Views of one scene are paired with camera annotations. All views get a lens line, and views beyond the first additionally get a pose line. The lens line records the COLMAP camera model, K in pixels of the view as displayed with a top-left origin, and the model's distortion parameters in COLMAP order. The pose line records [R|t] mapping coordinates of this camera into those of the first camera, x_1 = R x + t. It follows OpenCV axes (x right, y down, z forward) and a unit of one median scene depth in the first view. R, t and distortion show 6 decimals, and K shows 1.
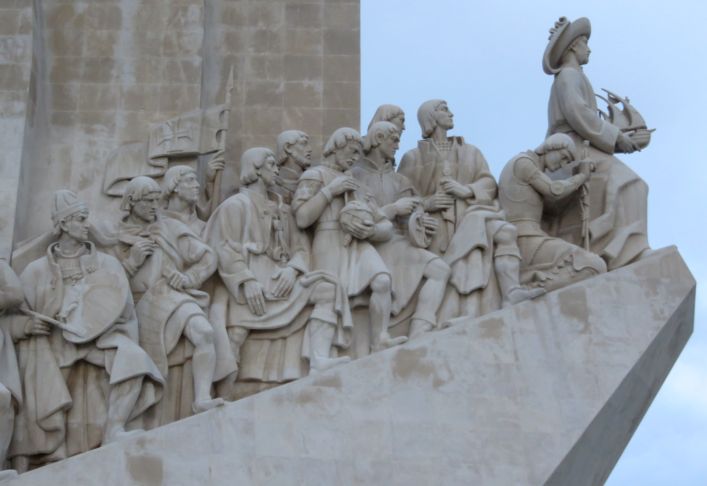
lens RADIAL K [[1489.9, 0, 353.5], [0, 1489.9, 243.0], [0, 0, 1]] dist [-0.063432, -0.180662]
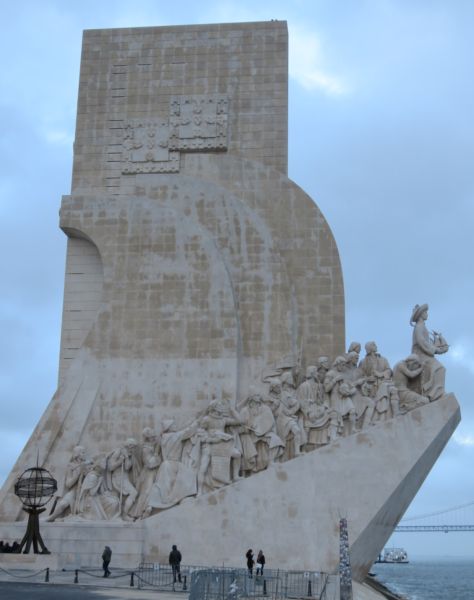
lens RADIAL K [[941.3, 0, 237.0], [0, 941.3, 300.0], [0, 0, 1]] dist [-0.003449, -0.018311]
pose [[0.991684, -0.020000, -0.127137, 0.032959], [0.029121, 0.997101, 0.070295, -0.341464], [0.125363, -0.073413, 0.989391, -0.937325]]
